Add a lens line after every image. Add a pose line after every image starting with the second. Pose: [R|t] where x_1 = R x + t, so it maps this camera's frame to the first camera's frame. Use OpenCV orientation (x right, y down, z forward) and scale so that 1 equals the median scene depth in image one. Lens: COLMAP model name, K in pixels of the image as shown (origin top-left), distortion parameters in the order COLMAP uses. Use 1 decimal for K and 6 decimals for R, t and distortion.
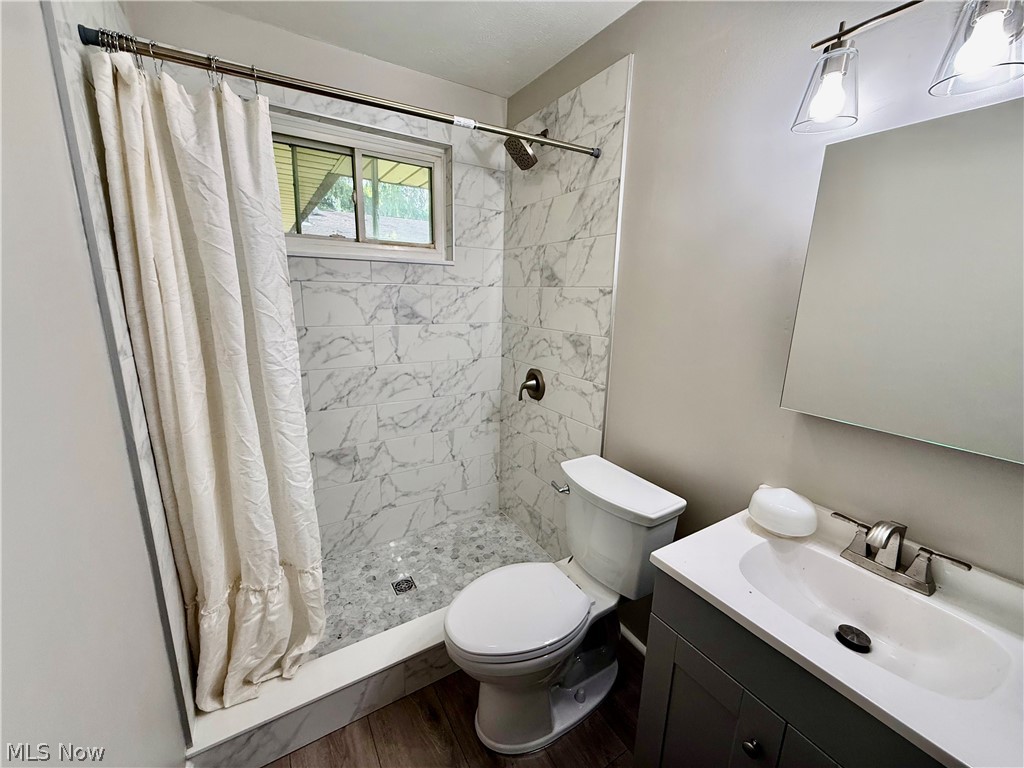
lens RADIAL K [[410.0, 0, 511.4], [0, 410.0, 386.1], [0, 0, 1]] dist [-0.000199, -0.000030]
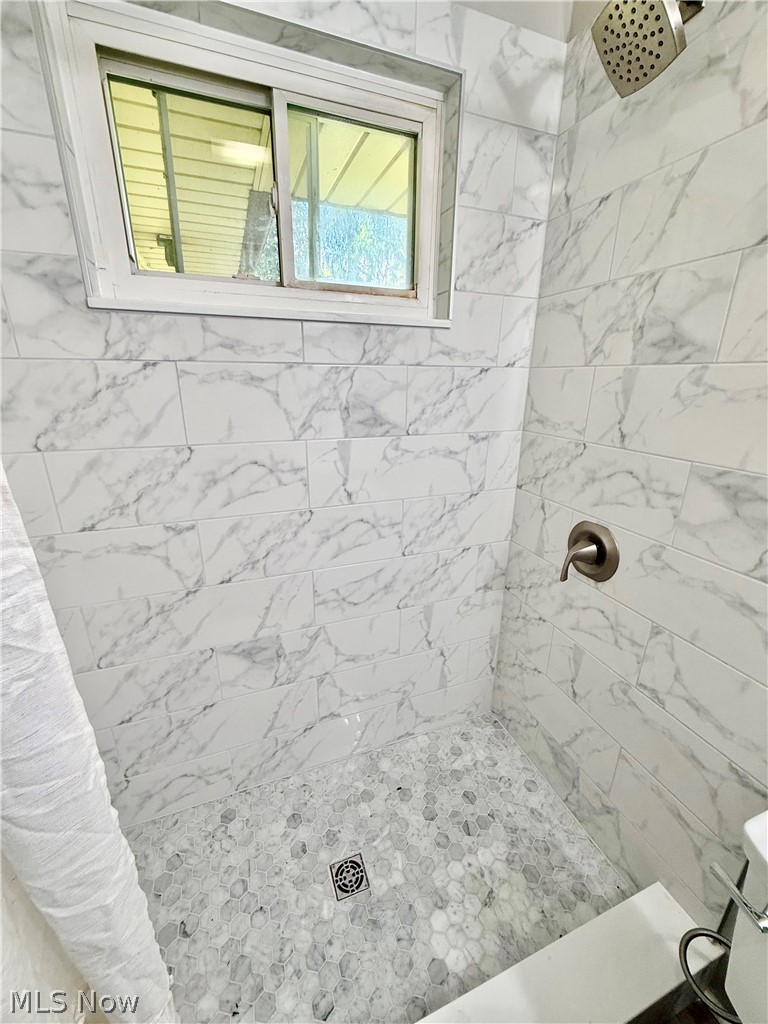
lens RADIAL K [[410.0, 0, 384.0], [0, 410.0, 512.0], [0, 0, 1]] dist [-0.000199, -0.000030]
pose [[0.981793, 0.046143, -0.184266, -0.121458], [-0.028968, 0.995072, 0.094834, -0.105165], [0.187734, -0.087770, 0.978291, 0.451449]]
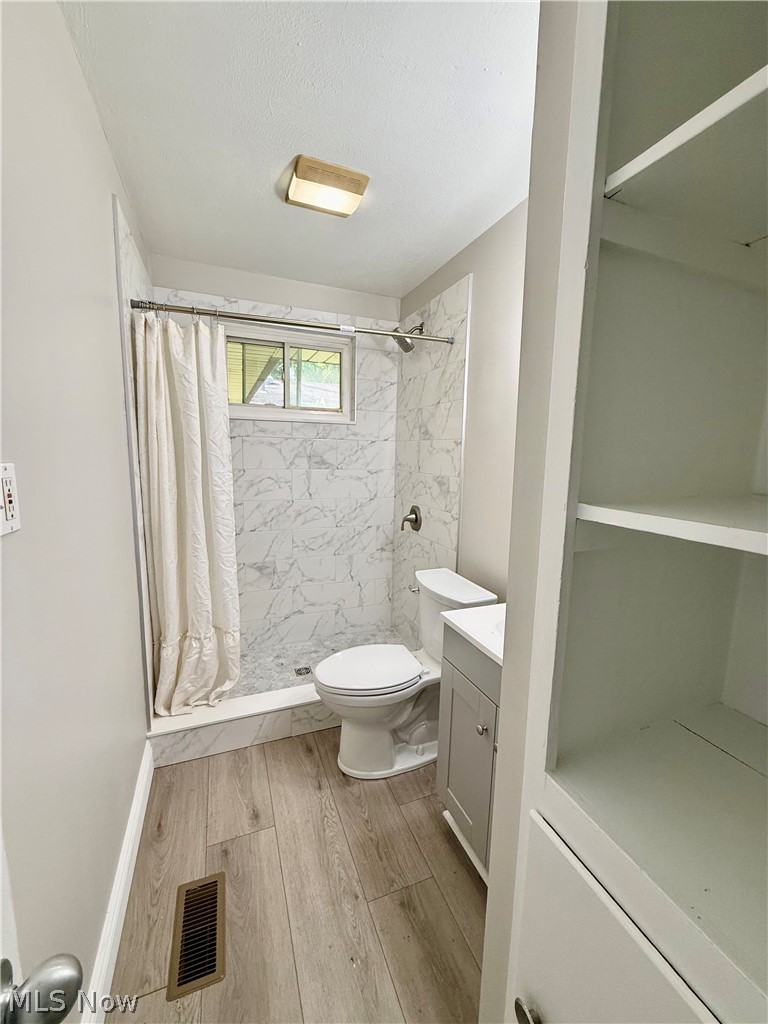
lens RADIAL K [[410.0, 0, 384.0], [0, 410.0, 512.0], [0, 0, 1]] dist [-0.000199, -0.000030]
pose [[0.985925, 0.024023, -0.165454, 0.179411], [-0.037153, 0.996360, -0.076727, 0.080158], [0.163008, 0.081794, 0.983228, -0.246510]]
